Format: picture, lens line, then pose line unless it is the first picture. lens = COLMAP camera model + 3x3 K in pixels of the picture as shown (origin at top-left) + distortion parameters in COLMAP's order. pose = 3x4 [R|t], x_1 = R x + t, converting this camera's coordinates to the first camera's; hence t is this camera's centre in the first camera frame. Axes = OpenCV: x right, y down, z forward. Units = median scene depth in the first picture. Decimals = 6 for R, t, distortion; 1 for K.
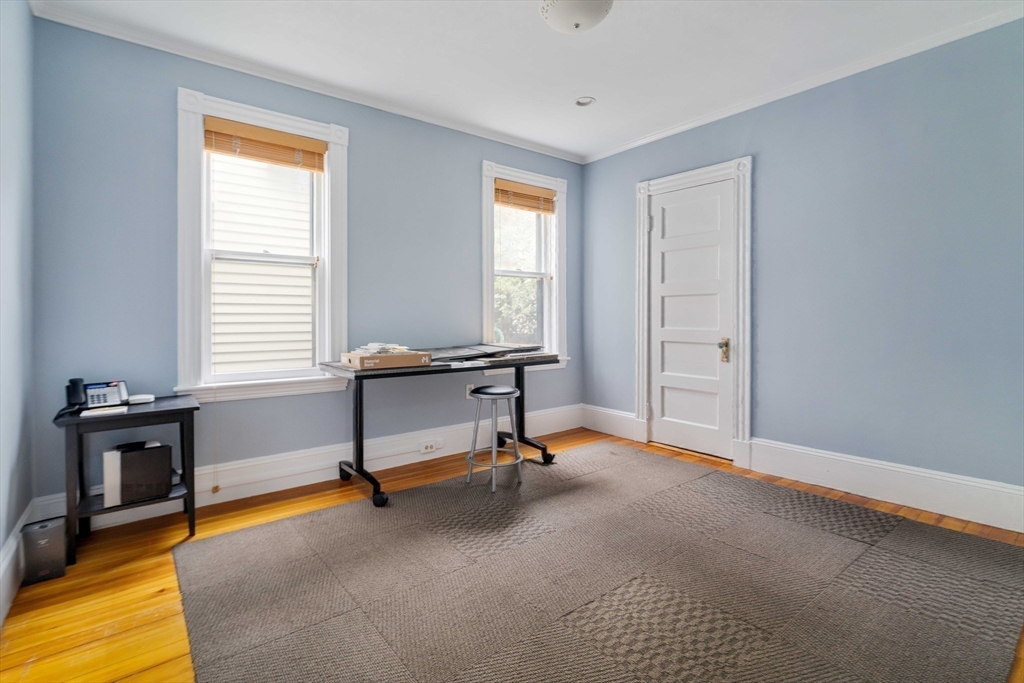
lens RADIAL K [[471.2, 0, 509.9], [0, 471.2, 333.5], [0, 0, 1]] dist [-0.017424, -0.000111]
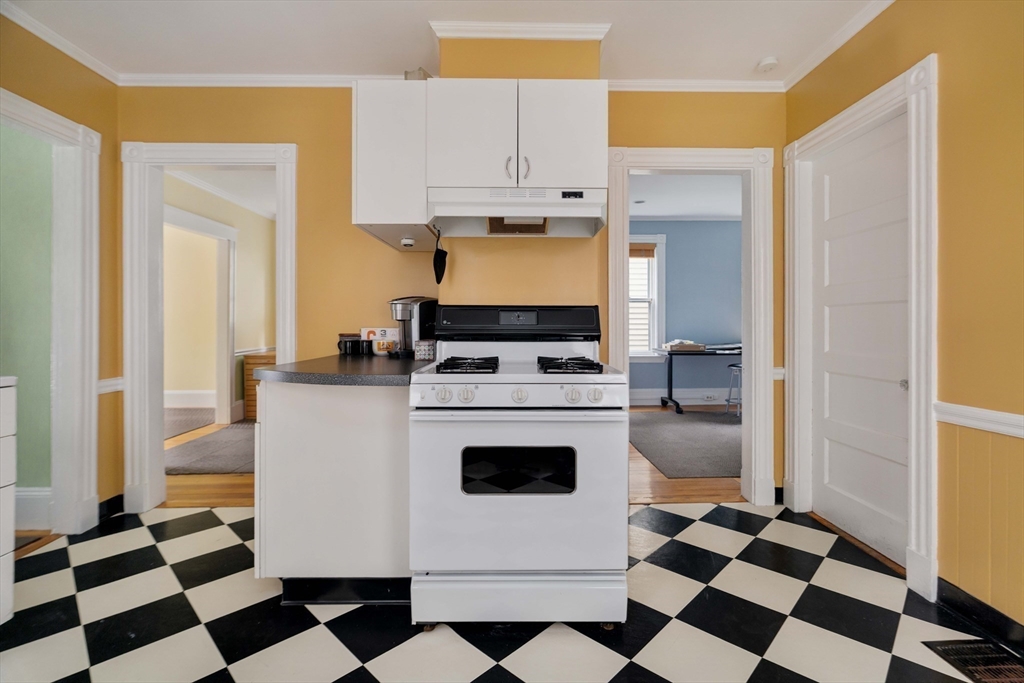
lens RADIAL K [[471.2, 0, 510.6], [0, 471.2, 331.0], [0, 0, 1]] dist [-0.017424, -0.000111]
pose [[0.793642, 0.001857, -0.608383, 0.381141], [-0.008966, 0.999922, -0.008644, 0.005571], [0.608319, 0.012315, 0.793597, -1.079566]]
